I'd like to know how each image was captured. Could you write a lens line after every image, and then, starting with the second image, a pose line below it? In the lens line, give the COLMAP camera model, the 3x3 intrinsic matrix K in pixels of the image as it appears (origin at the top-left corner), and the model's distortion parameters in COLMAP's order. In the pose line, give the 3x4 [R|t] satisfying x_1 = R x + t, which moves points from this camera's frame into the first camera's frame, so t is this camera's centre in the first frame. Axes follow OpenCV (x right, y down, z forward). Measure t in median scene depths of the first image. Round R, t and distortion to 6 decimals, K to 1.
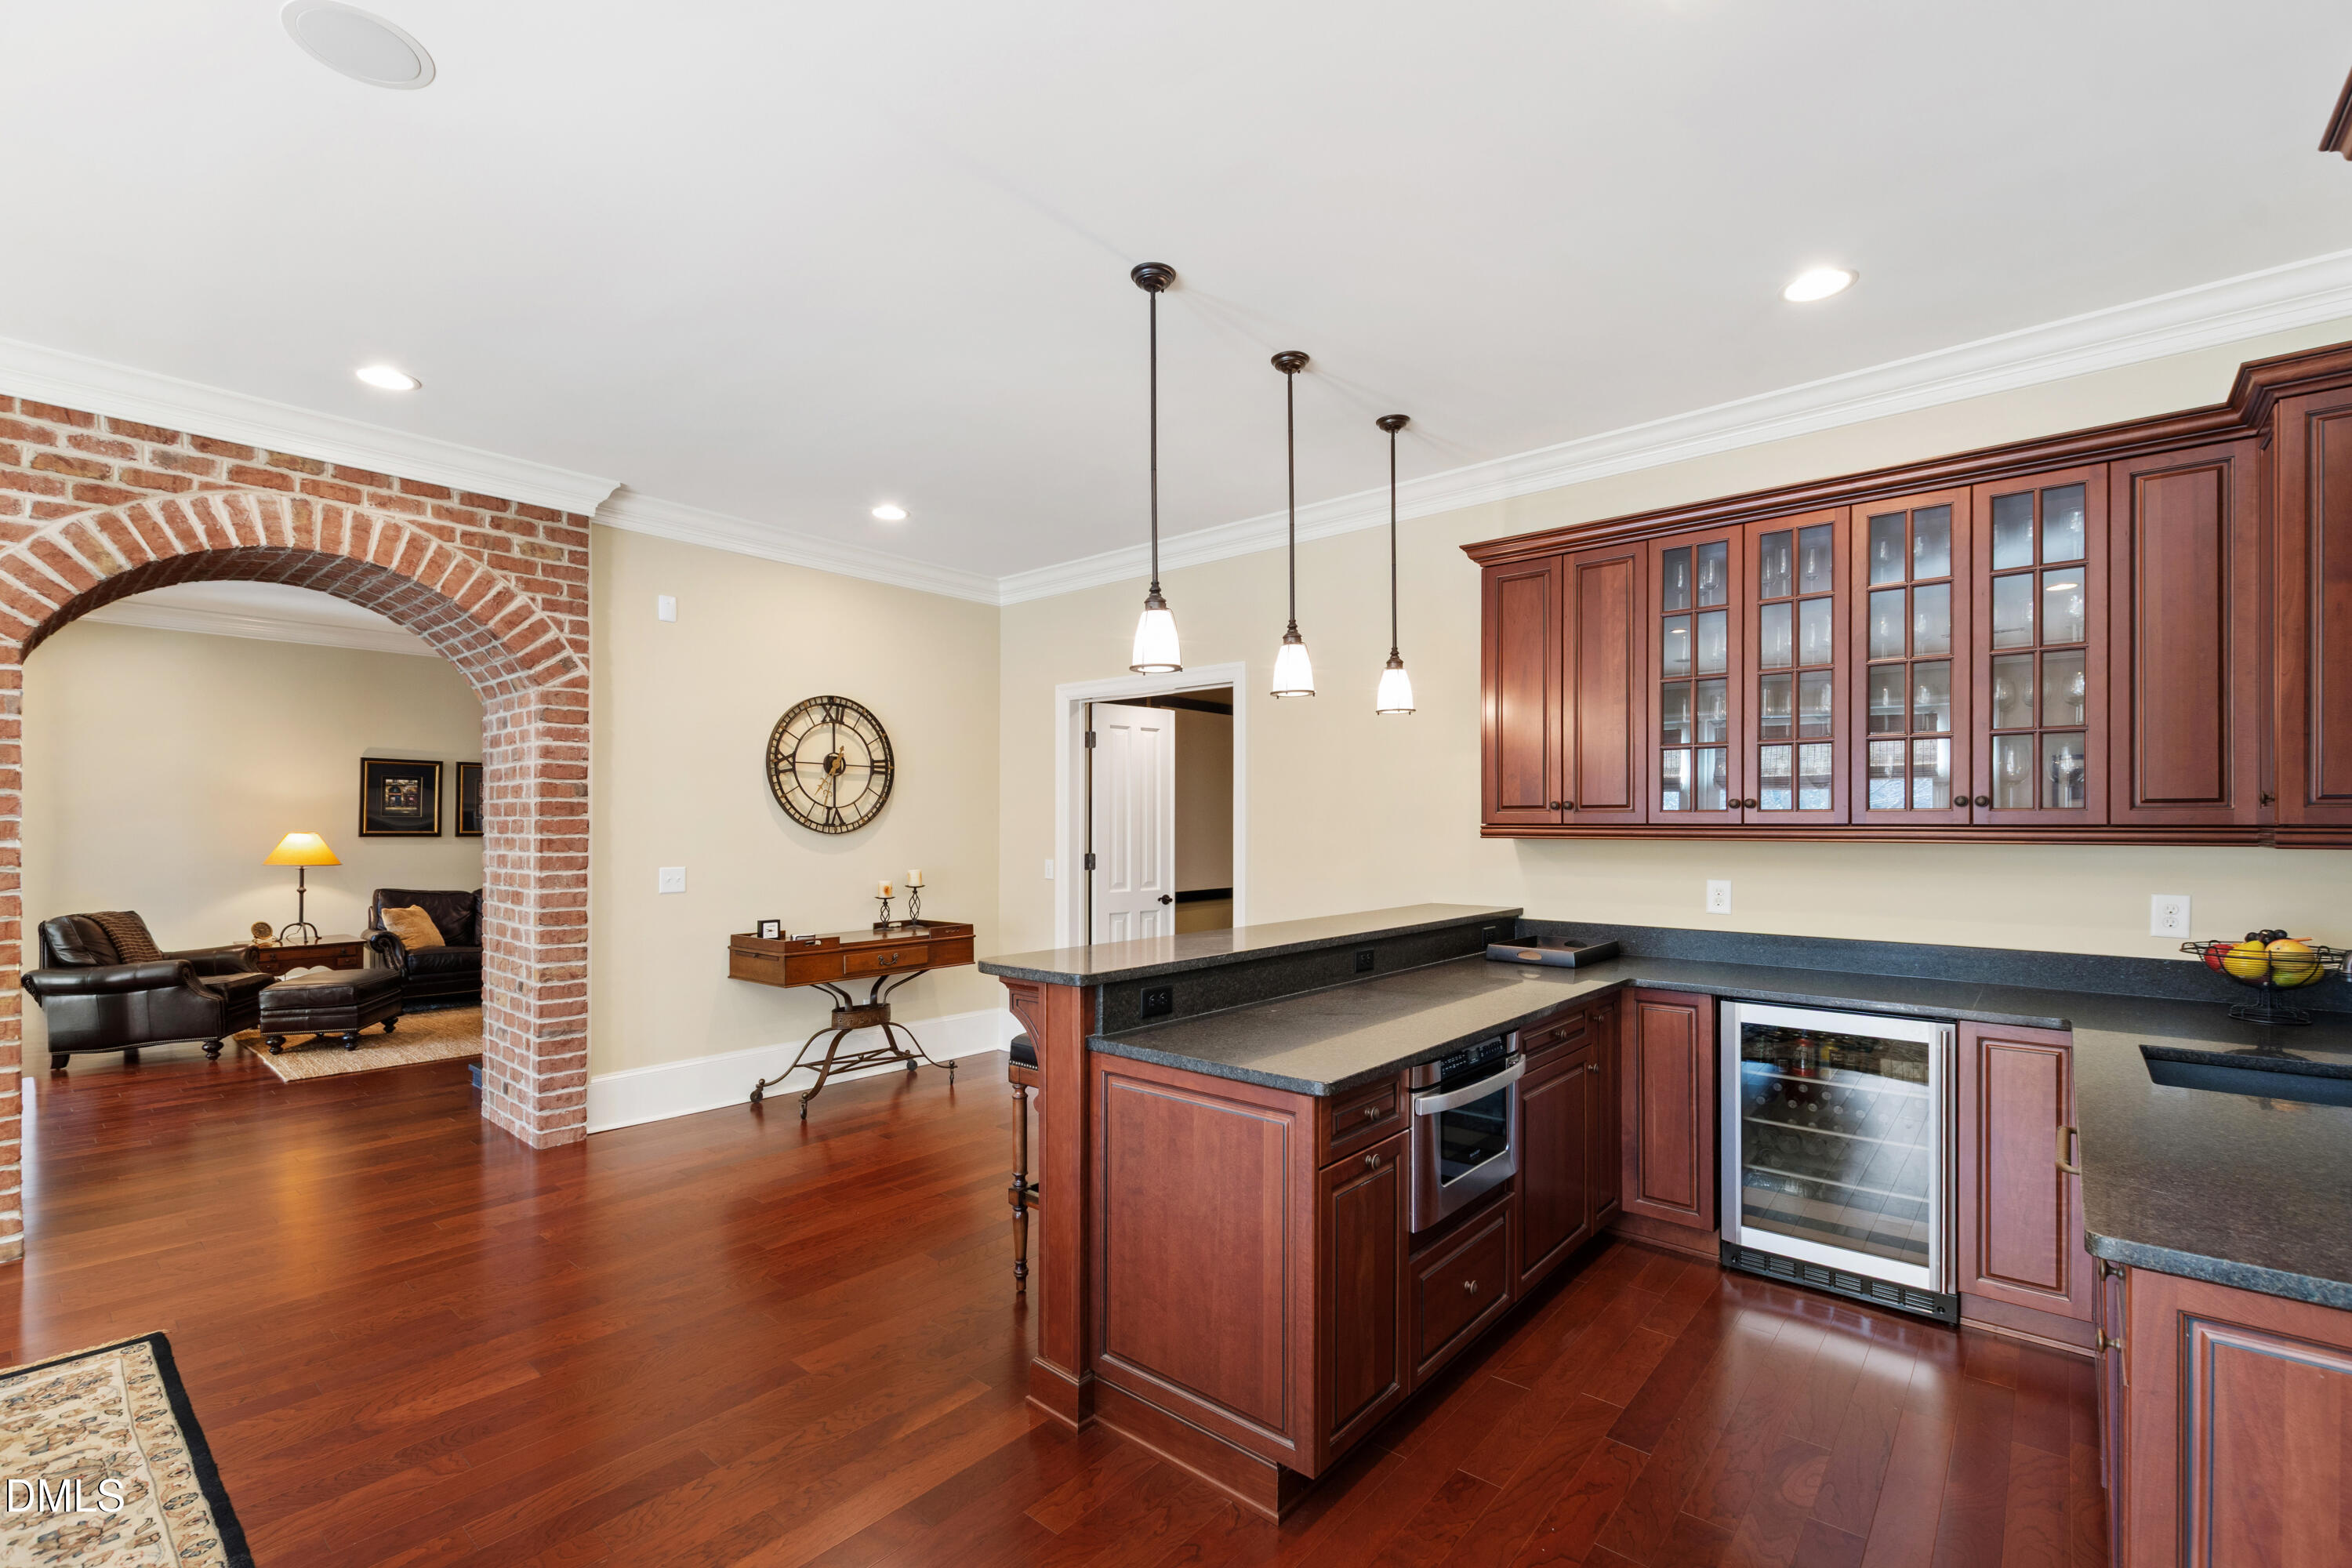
lens RADIAL K [[1038.9, 0, 1172.0], [0, 1038.9, 823.5], [0, 0, 1]] dist [-0.000452, -0.000027]
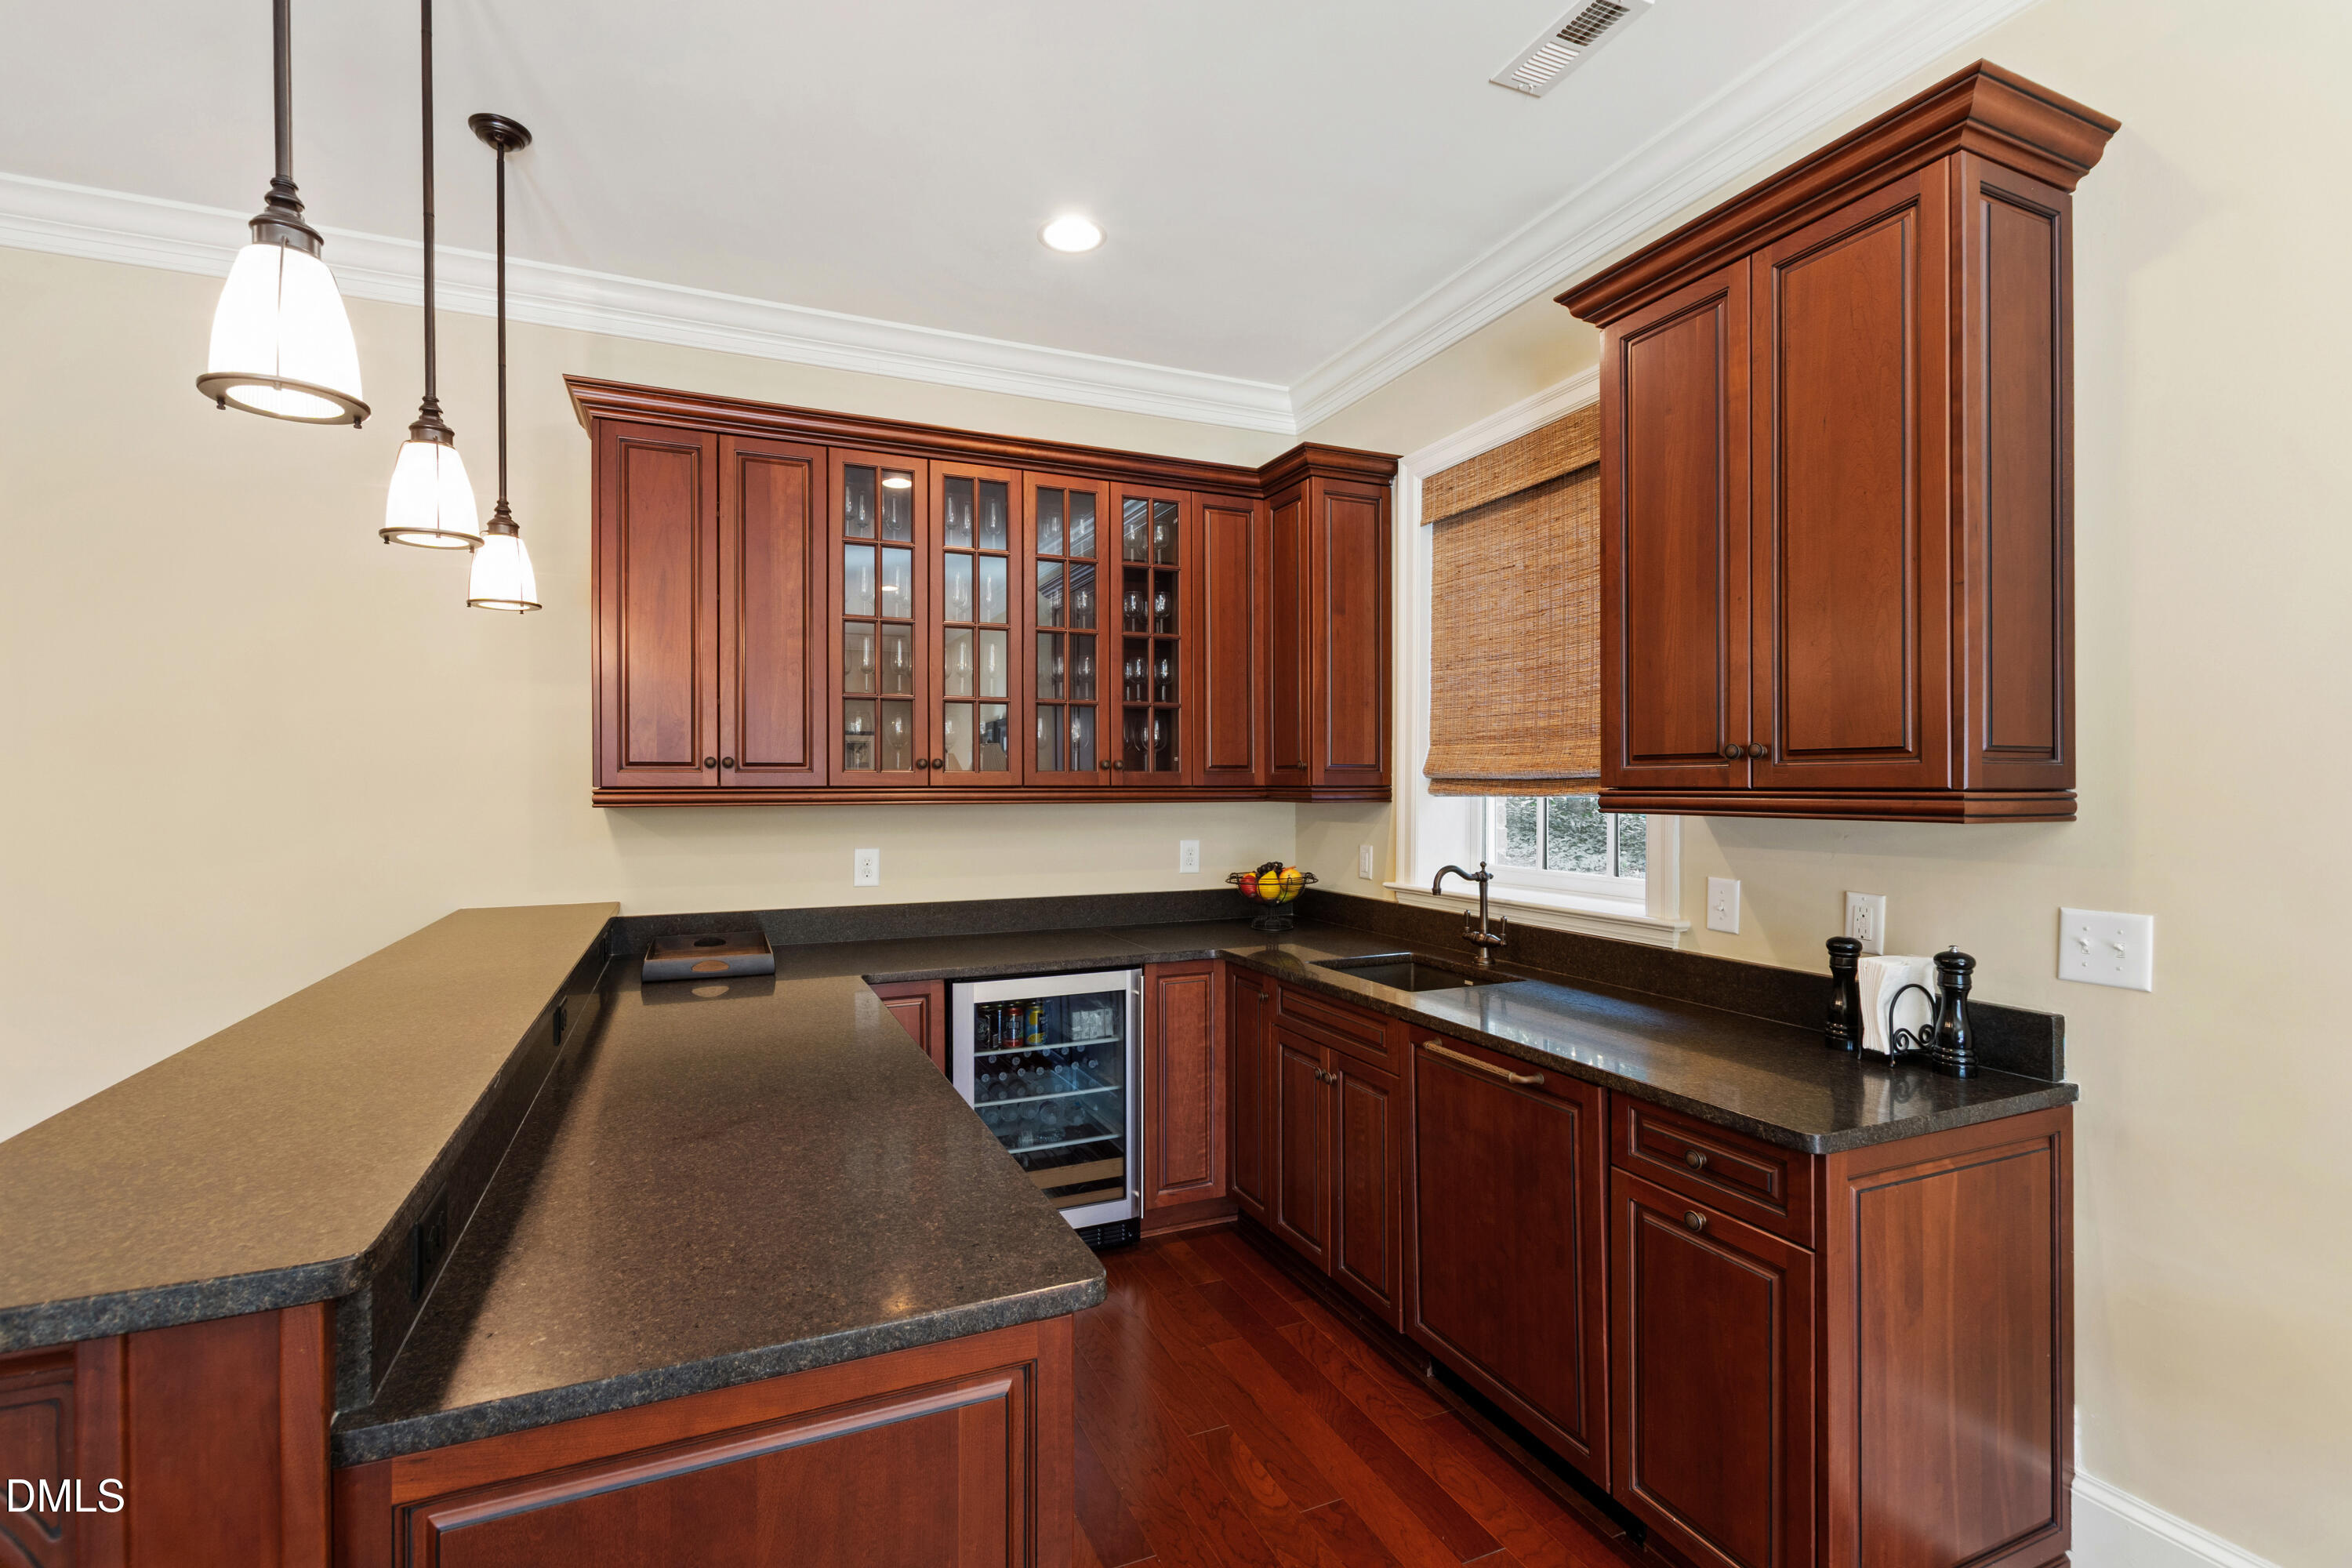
lens RADIAL K [[1028.4, 0, 1176.0], [0, 1028.4, 784.0], [0, 0, 1]] dist [-0.000786, 0.000022]
pose [[0.437783, -0.002286, 0.899078, -0.164220], [0.001459, 0.999997, 0.001832, -0.002683], [-0.899080, 0.000509, 0.437785, 0.391765]]
